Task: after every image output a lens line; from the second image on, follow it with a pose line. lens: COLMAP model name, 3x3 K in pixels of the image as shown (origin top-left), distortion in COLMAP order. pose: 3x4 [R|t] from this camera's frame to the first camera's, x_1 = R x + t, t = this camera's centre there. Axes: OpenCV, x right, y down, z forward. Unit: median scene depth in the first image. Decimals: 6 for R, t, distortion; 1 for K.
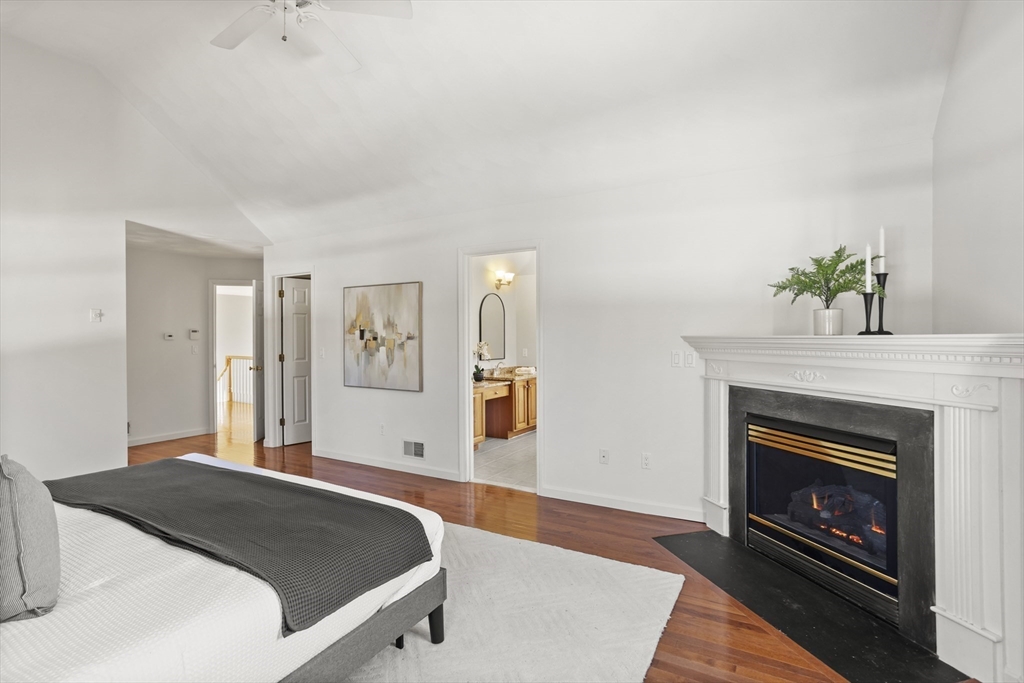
lens RADIAL K [[500.8, 0, 511.7], [0, 500.8, 335.9], [0, 0, 1]] dist [-0.031108, 0.008183]
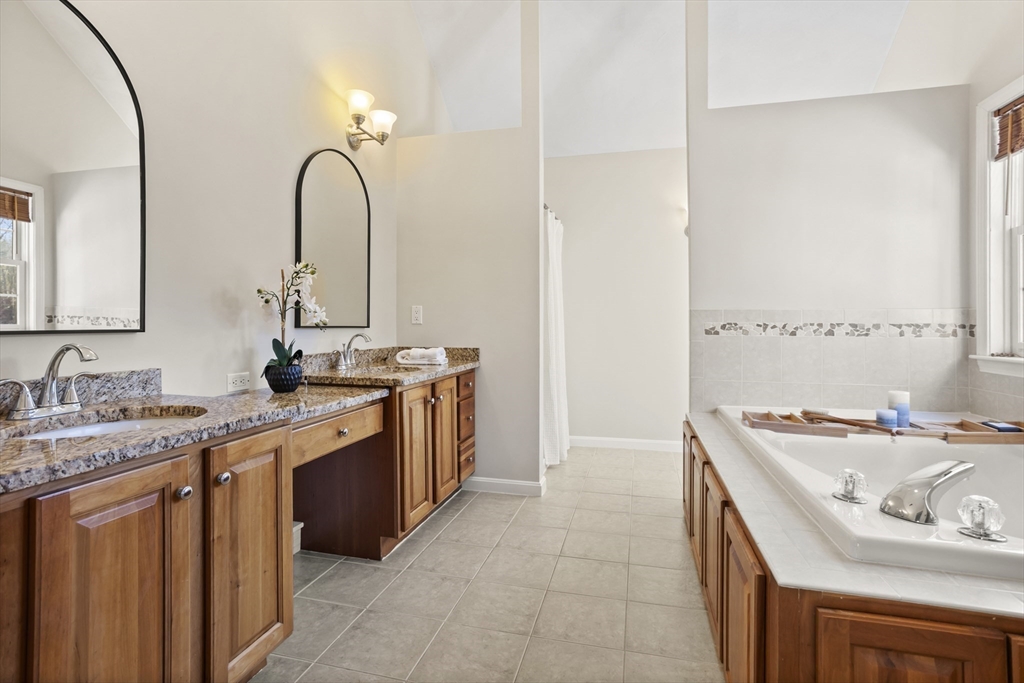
lens RADIAL K [[500.8, 0, 510.0], [0, 500.8, 321.6], [0, 0, 1]] dist [-0.031108, 0.008183]
pose [[0.964802, 0.006994, 0.262886, -0.011319], [-0.006444, 0.999975, -0.002954, 0.044452], [-0.262900, 0.001156, 0.964822, 0.630918]]
